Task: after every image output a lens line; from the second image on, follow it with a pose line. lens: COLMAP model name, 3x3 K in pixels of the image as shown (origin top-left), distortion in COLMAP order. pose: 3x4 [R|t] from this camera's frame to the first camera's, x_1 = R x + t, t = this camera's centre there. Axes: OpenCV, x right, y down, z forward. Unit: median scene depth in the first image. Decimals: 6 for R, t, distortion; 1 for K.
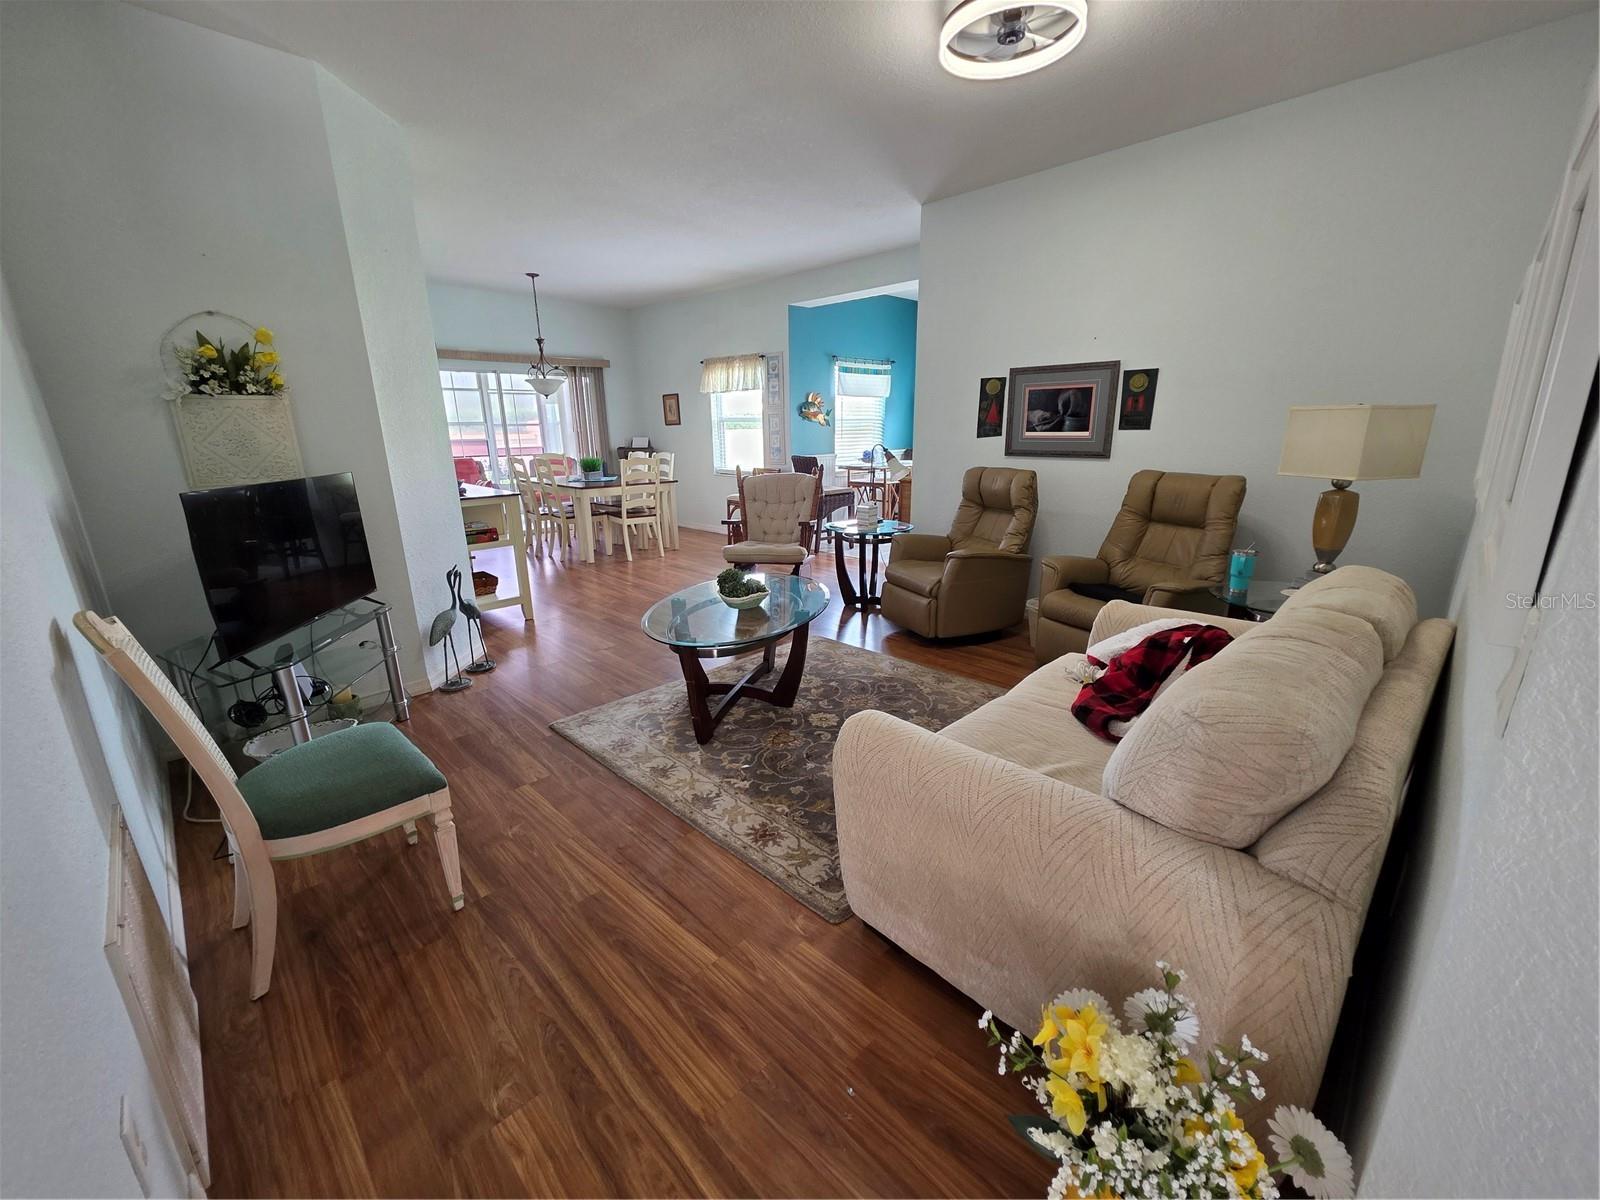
lens RADIAL K [[640.5, 0, 800.0], [0, 640.5, 600.0], [0, 0, 1]] dist [0.002453, -0.000198]
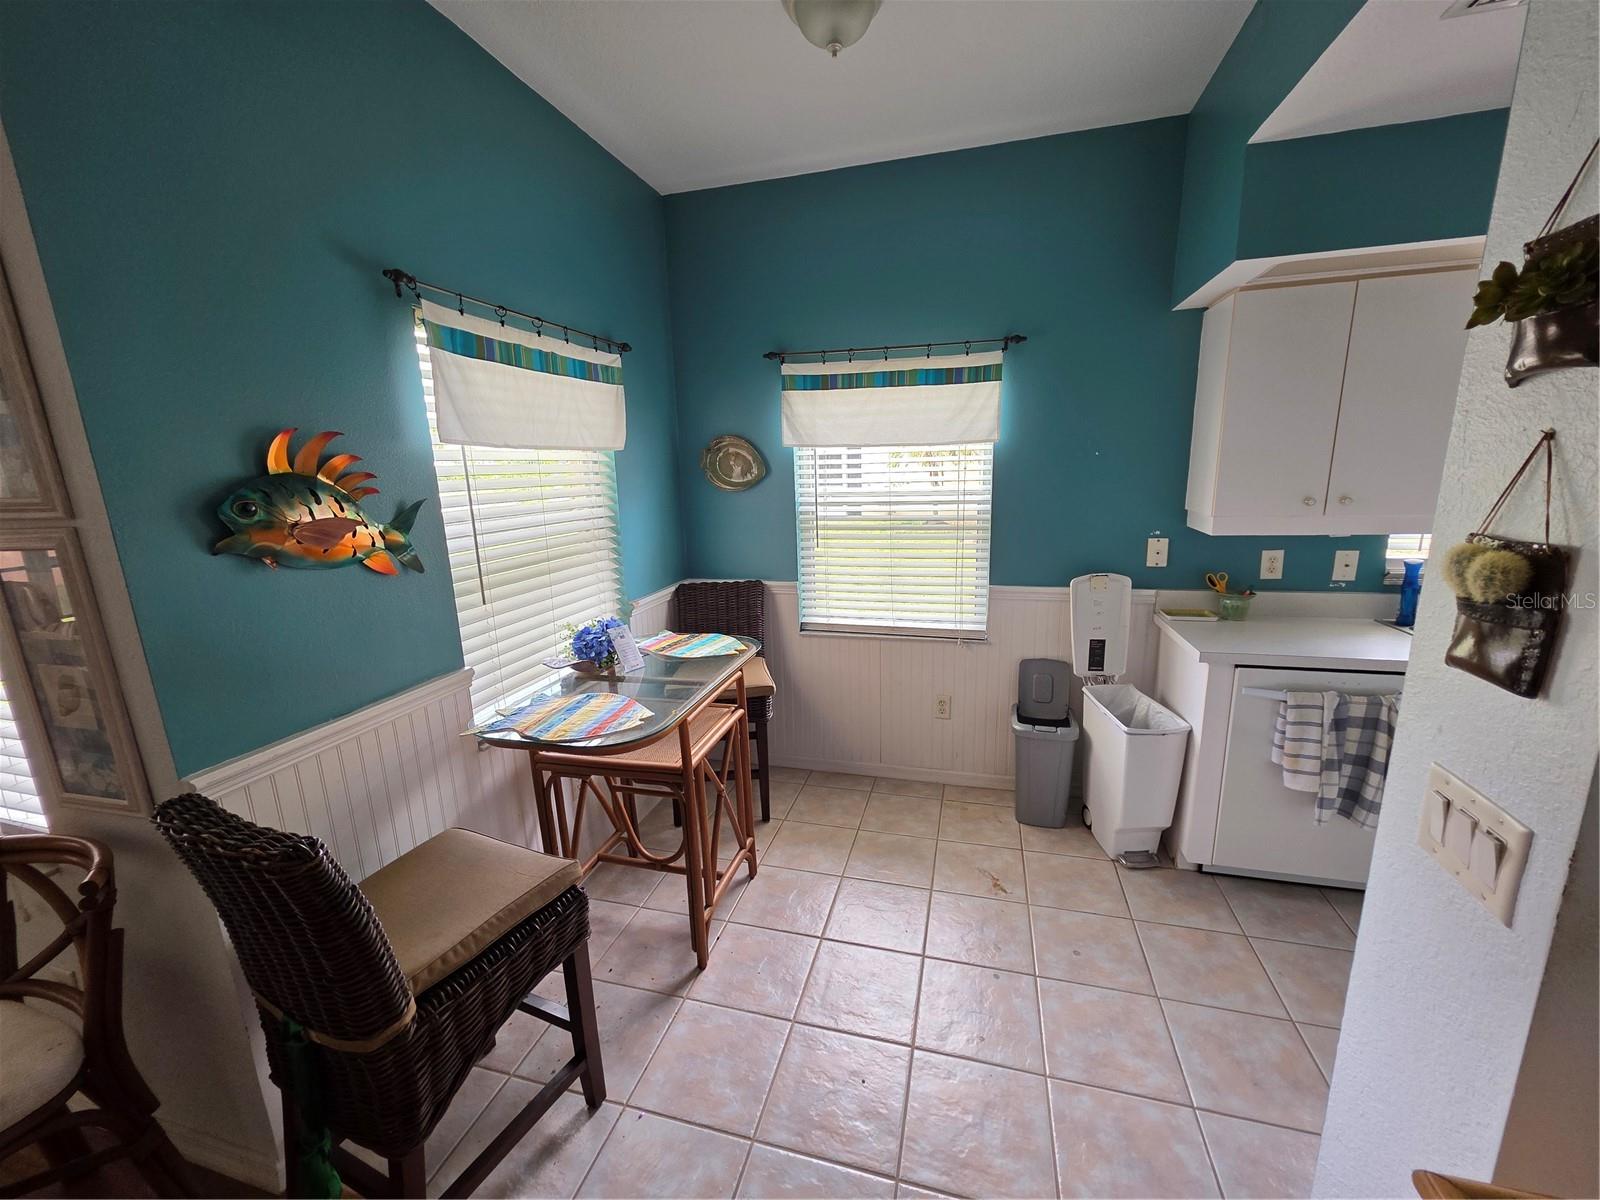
lens RADIAL K [[640.5, 0, 800.0], [0, 640.5, 600.0], [0, 0, 1]] dist [0.002453, -0.000198]
pose [[0.870821, -0.114880, 0.477988, 0.102581], [0.150753, 0.987870, -0.037223, -0.436954], [-0.467914, 0.104473, 0.877577, 1.376768]]
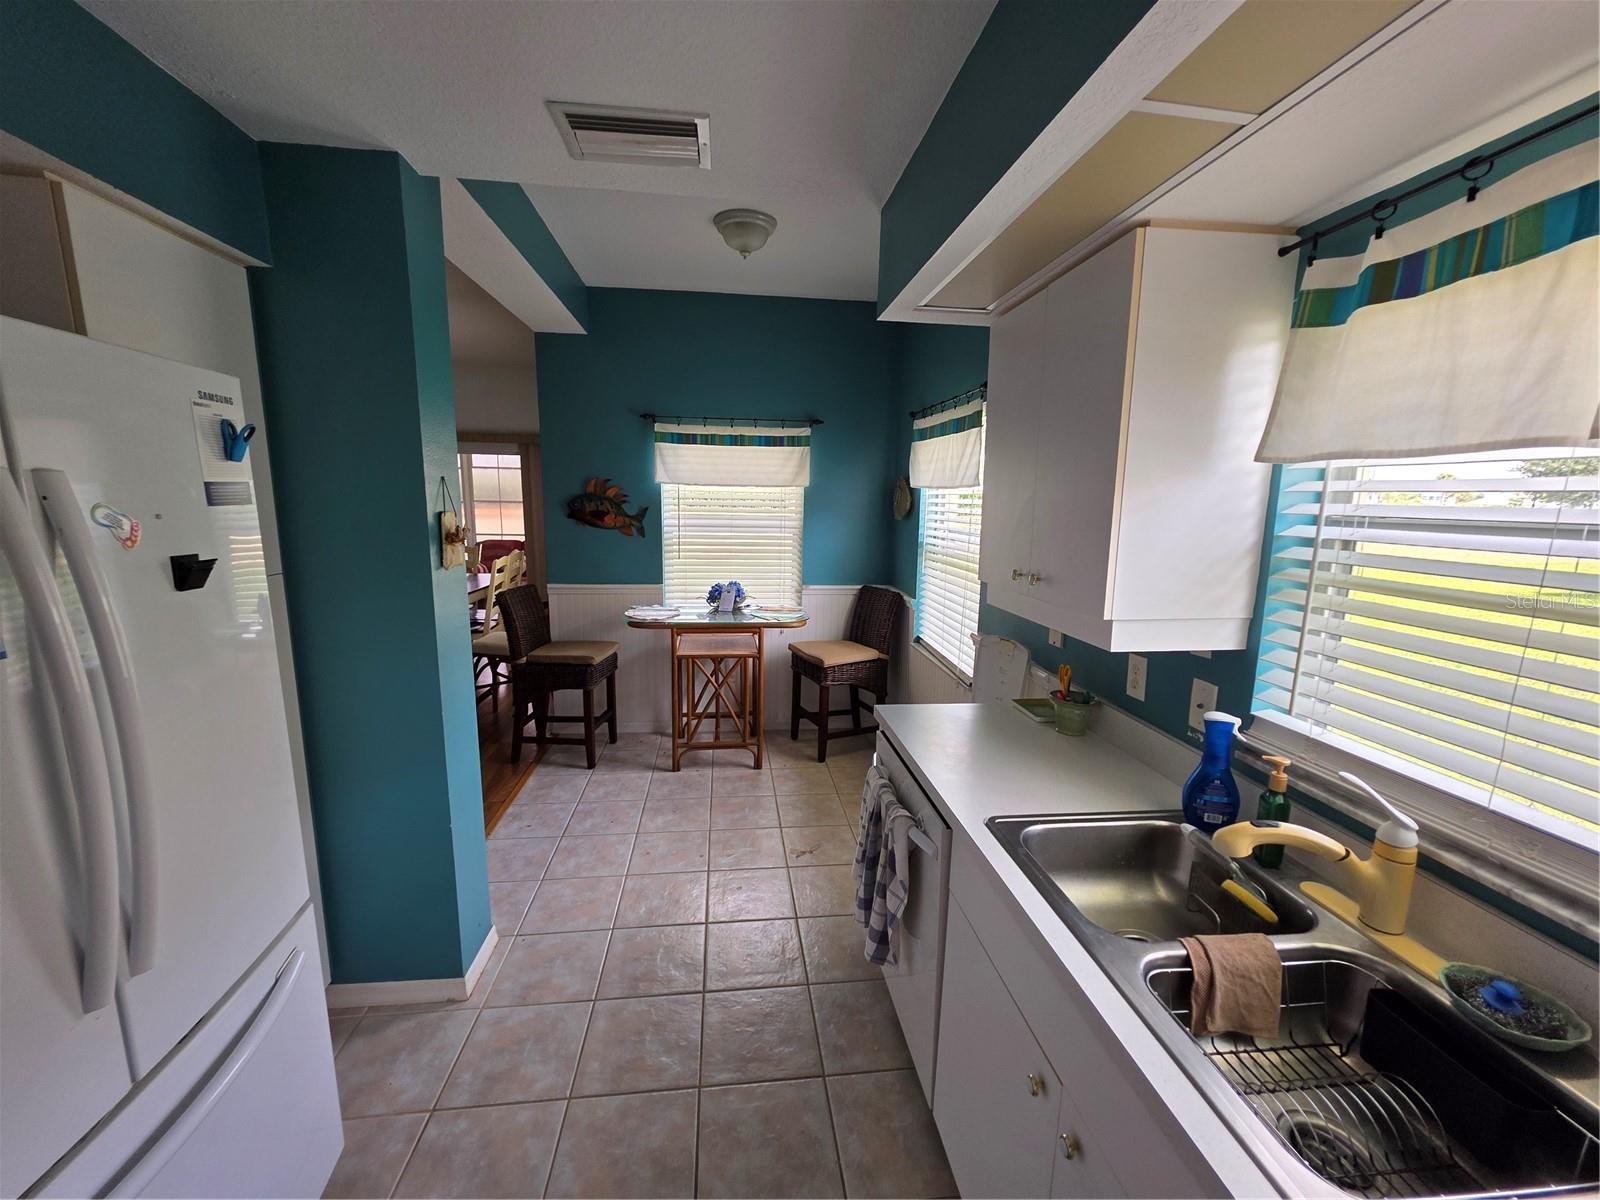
lens RADIAL K [[640.5, 0, 800.0], [0, 640.5, 600.0], [0, 0, 1]] dist [0.002453, -0.000198]
pose [[0.784749, 0.125134, -0.607051, 0.947913], [-0.194909, 0.979544, -0.050045, -0.408007], [0.588371, 0.157592, 0.793086, 1.222065]]
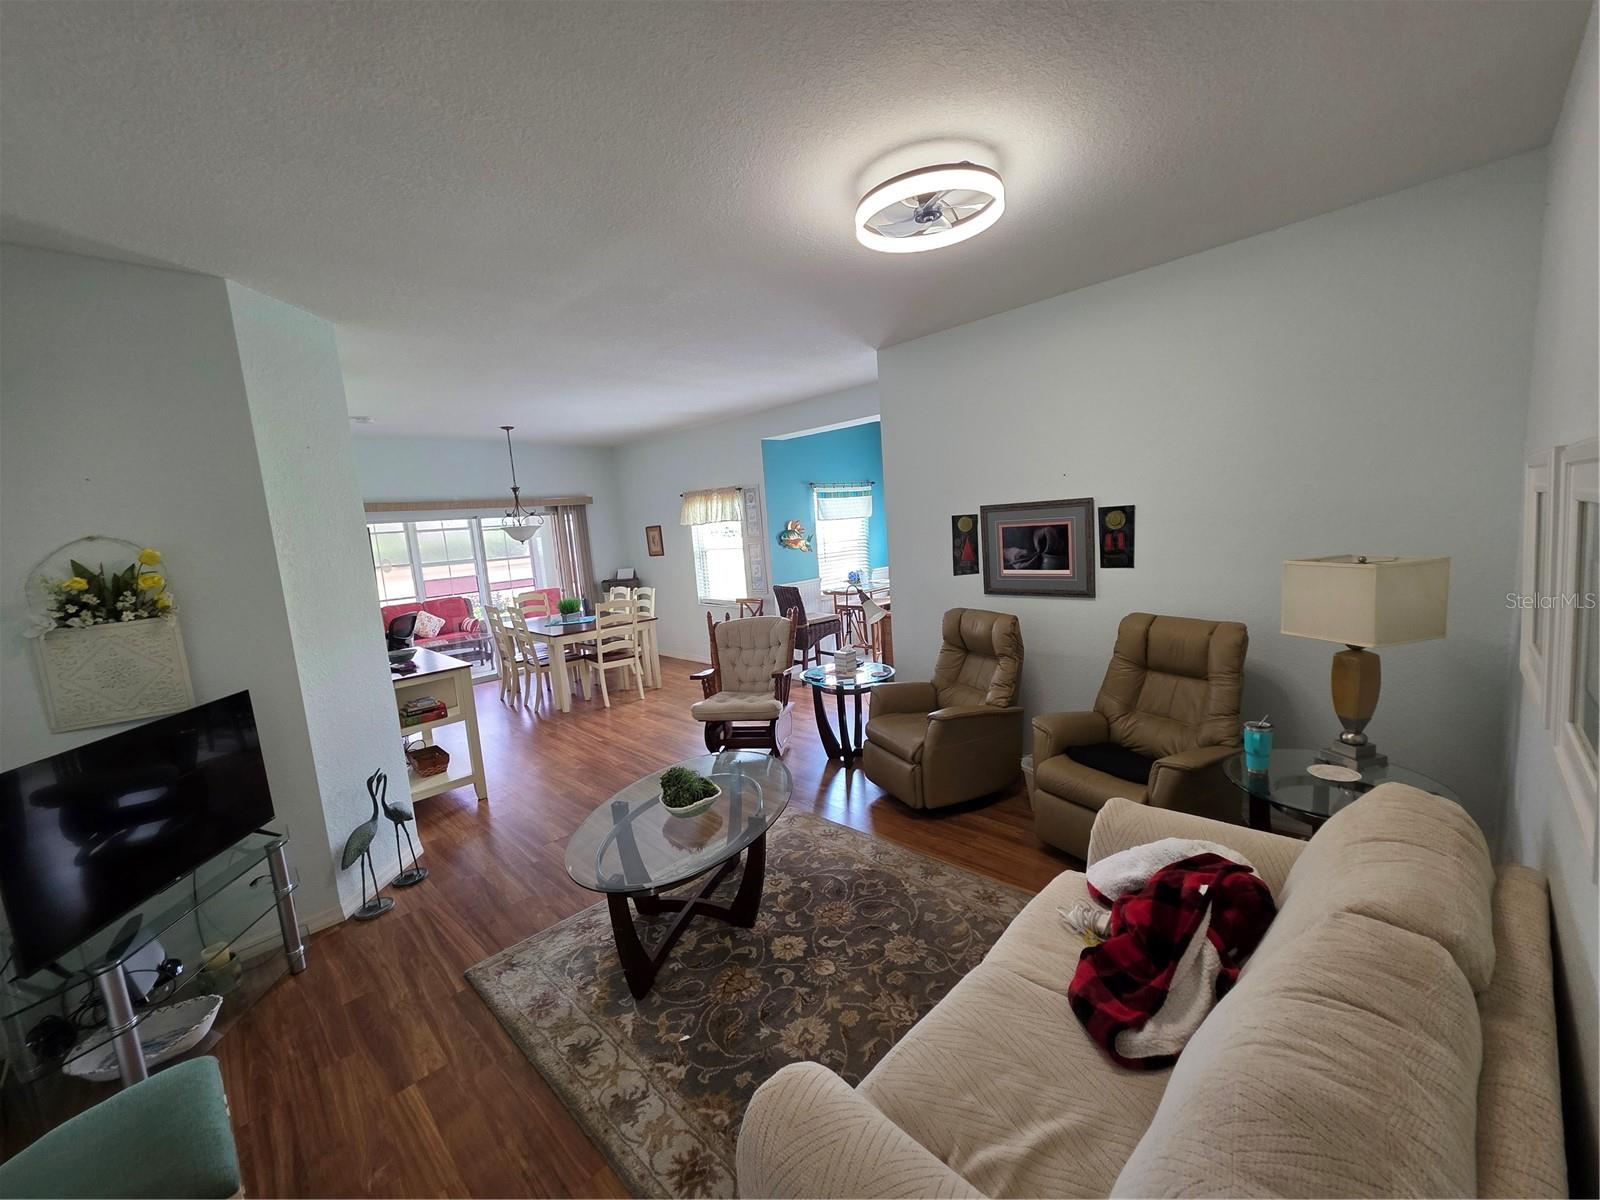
lens RADIAL K [[637.9, 0, 802.3], [0, 637.9, 602.6], [0, 0, 1]] dist [0.001383, -0.000137]
pose [[0.998196, -0.059193, -0.010006, 0.069878], [0.057226, 0.988591, -0.139333, -0.111228], [0.018139, 0.138509, 0.990195, 0.079764]]
